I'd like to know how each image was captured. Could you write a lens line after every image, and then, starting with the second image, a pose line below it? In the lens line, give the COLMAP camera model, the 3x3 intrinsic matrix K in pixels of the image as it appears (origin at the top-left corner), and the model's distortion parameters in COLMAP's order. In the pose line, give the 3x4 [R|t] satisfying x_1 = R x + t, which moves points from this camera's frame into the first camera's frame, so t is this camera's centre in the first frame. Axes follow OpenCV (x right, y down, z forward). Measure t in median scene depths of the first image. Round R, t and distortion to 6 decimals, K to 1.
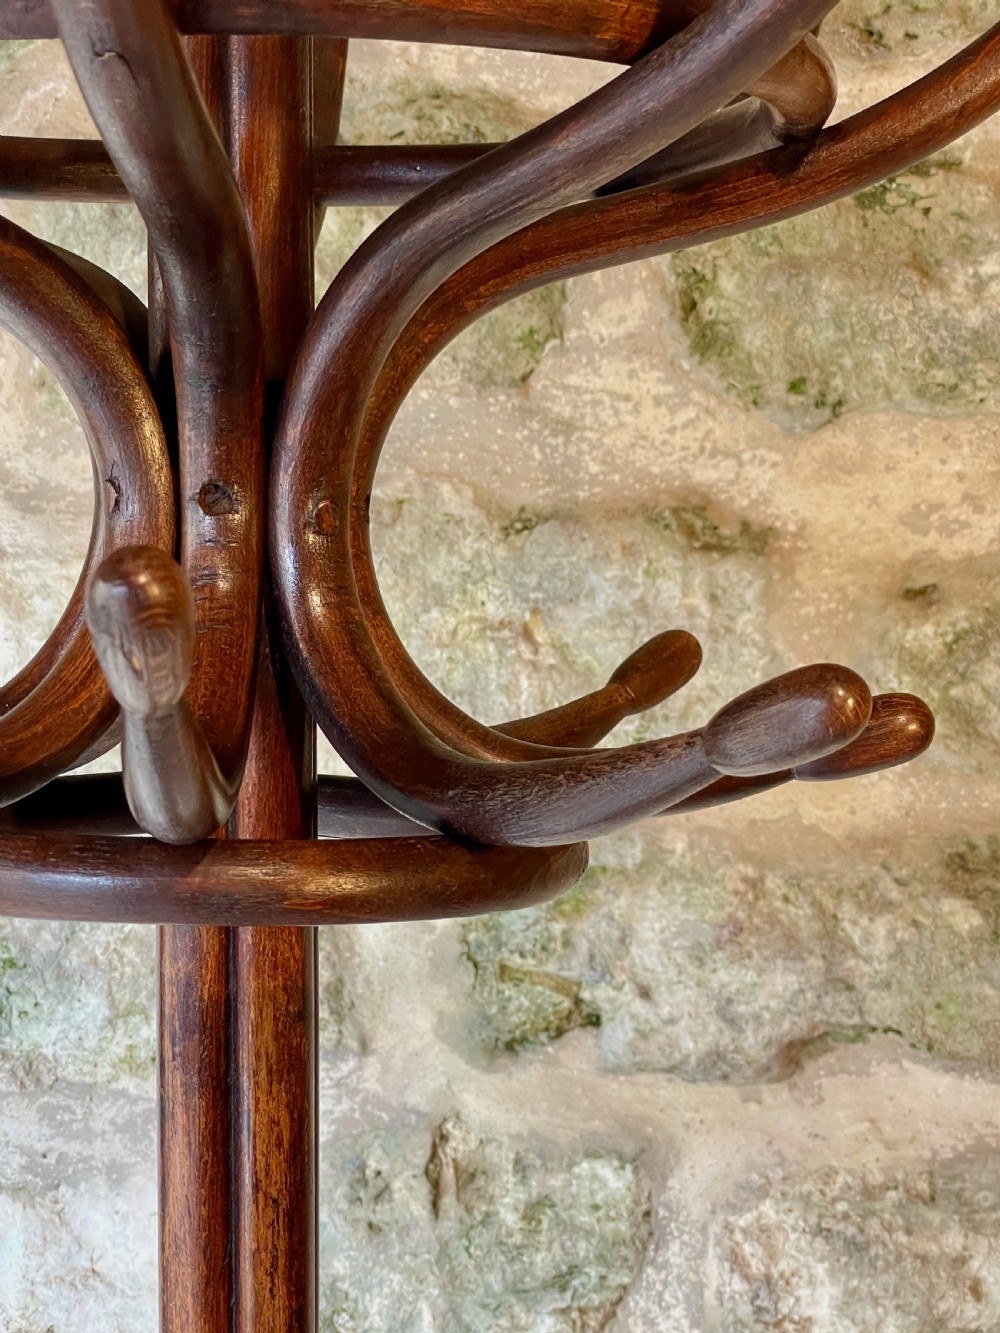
lens RADIAL K [[2191.7, 0, 508.1], [0, 2191.7, 663.2], [0, 0, 1]] dist [0.057396, 0.038903]
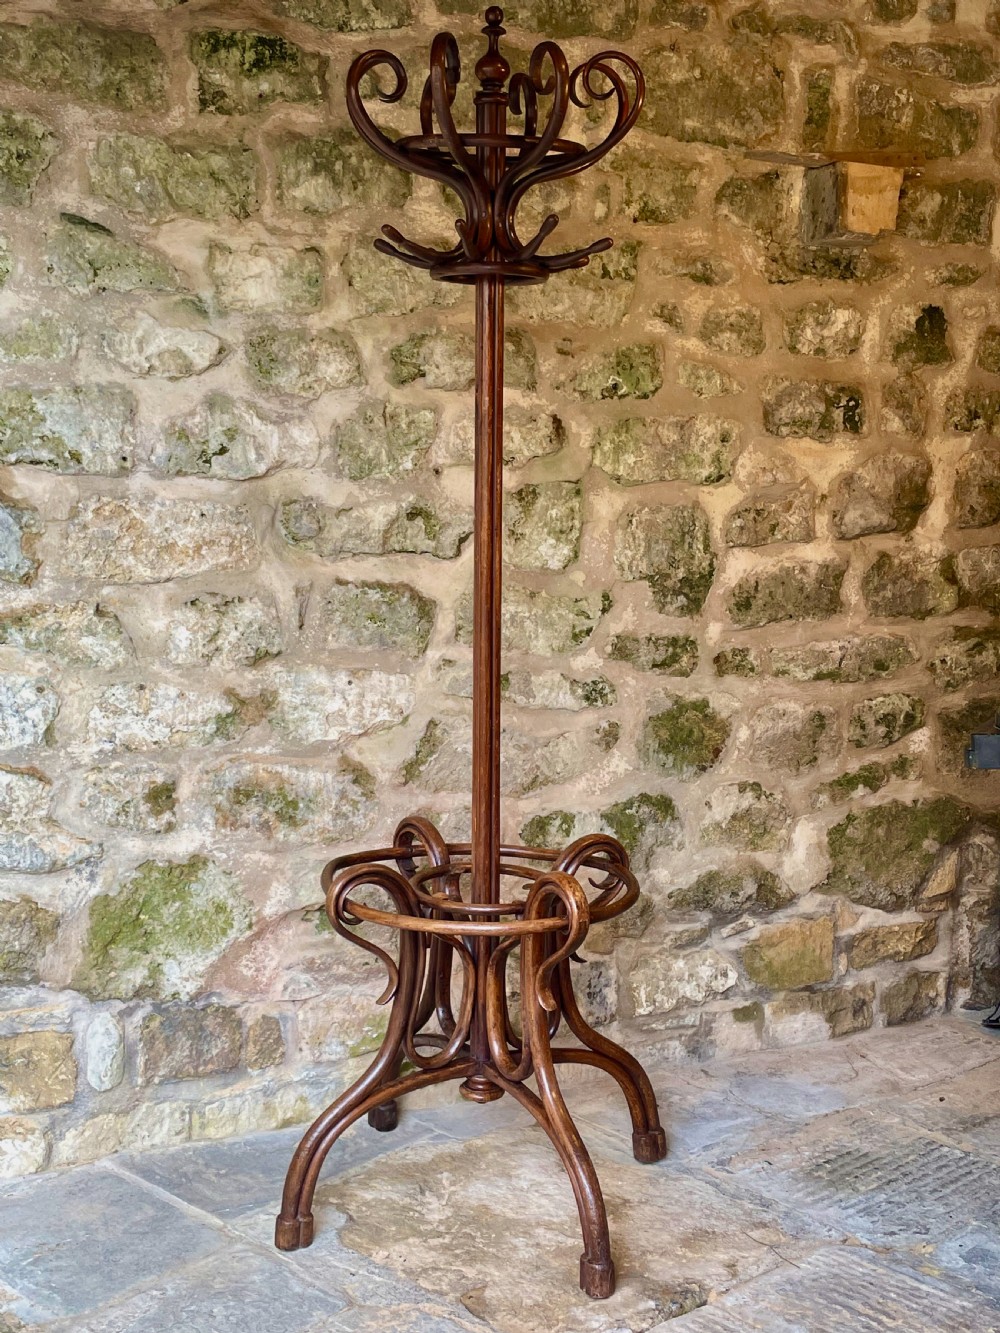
lens RADIAL K [[1691.4, 0, 503.7], [0, 1691.4, 649.7], [0, 0, 1]] dist [0.134715, -0.307325]
pose [[0.876482, -0.056935, 0.478056, -1.336117], [0.014163, 0.995602, 0.092607, 0.378087], [-0.481226, -0.074398, 0.873434, -1.790163]]
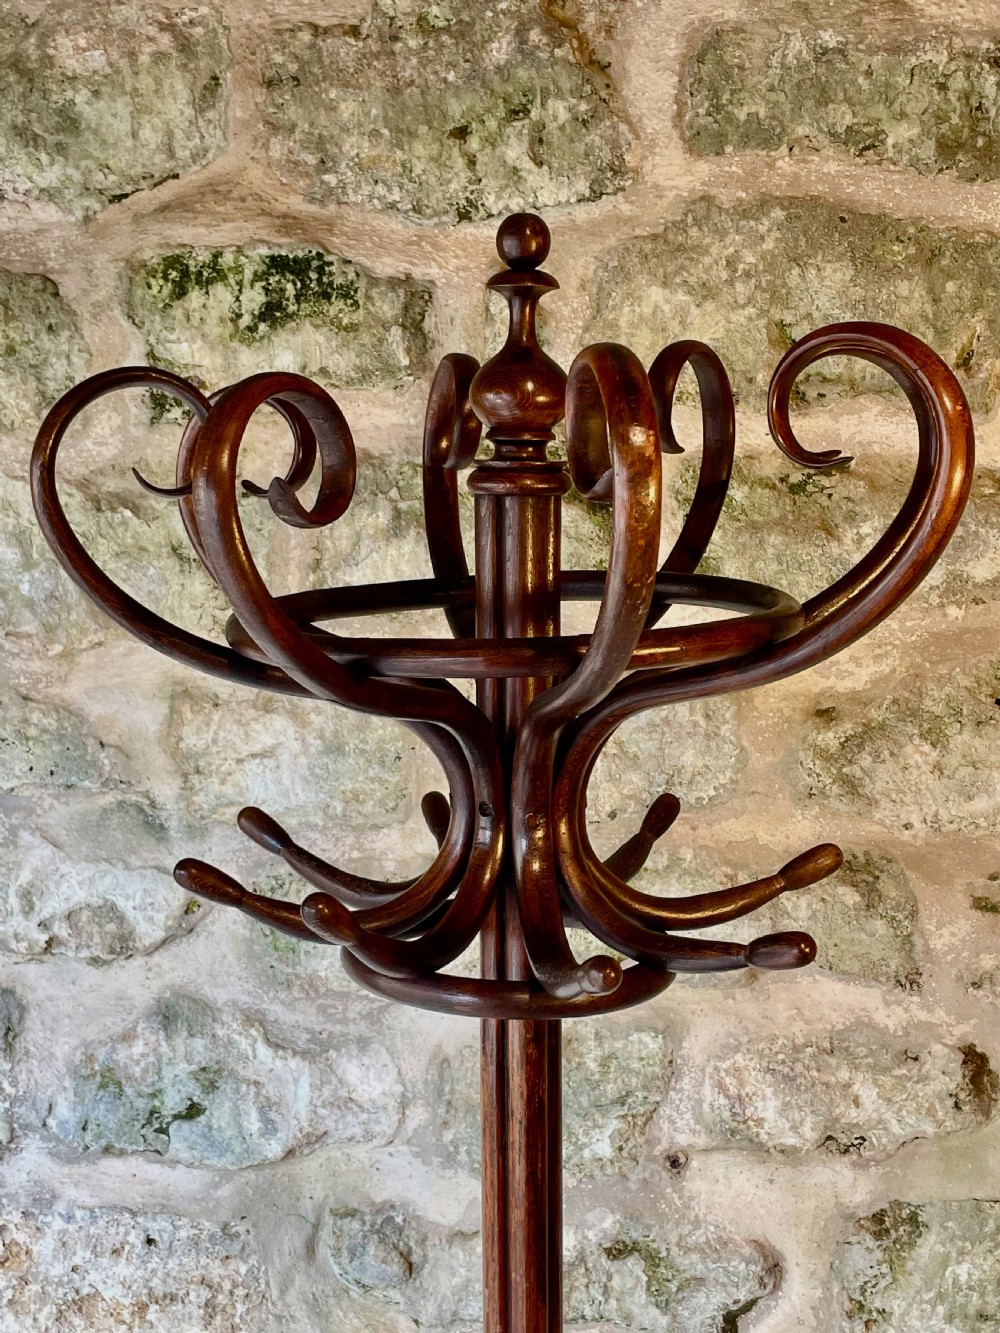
lens RADIAL K [[1818.8, 0, 500.0], [0, 1818.8, 666.5], [0, 0, 1]] dist [0.159372, -0.407156]
pose [[0.999134, -0.012830, 0.039572, -0.129093], [0.009762, 0.997001, 0.076774, -0.182411], [-0.040439, -0.076322, 0.996263, -0.440318]]
